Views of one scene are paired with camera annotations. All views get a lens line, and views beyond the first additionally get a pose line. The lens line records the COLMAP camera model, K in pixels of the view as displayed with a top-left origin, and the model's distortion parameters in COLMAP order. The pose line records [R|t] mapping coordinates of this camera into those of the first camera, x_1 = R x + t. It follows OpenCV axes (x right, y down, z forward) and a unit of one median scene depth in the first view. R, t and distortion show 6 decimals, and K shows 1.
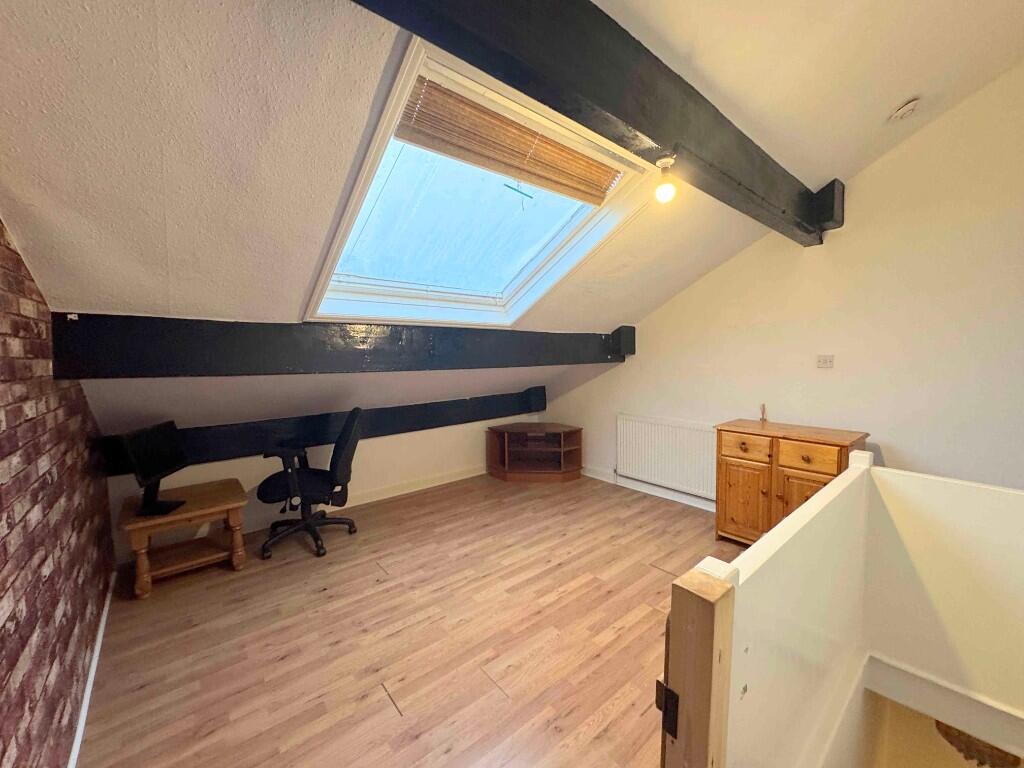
lens RADIAL K [[408.9, 0, 512.0], [0, 408.9, 384.0], [0, 0, 1]] dist [-0.001278, 0.000320]
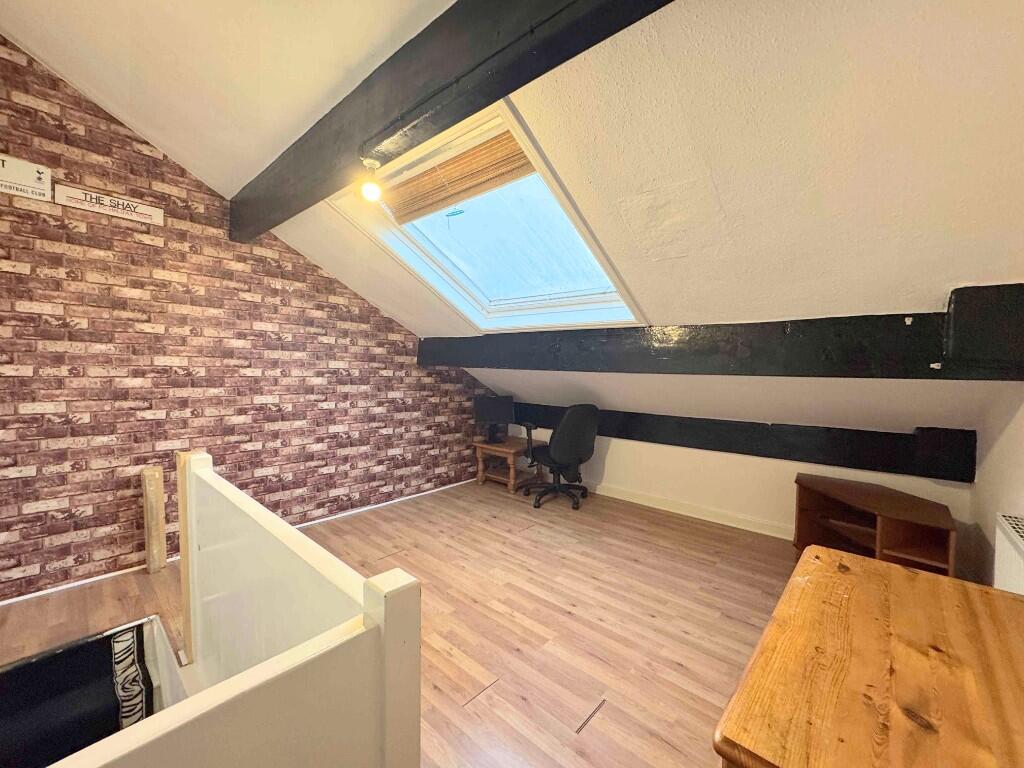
lens RADIAL K [[408.9, 0, 512.0], [0, 408.9, 384.0], [0, 0, 1]] dist [-0.001278, 0.000320]
pose [[0.142901, 0.053613, -0.988284, 0.850387], [-0.096472, 0.994531, 0.040002, -0.029255], [0.985024, 0.089626, 0.147292, 0.708657]]
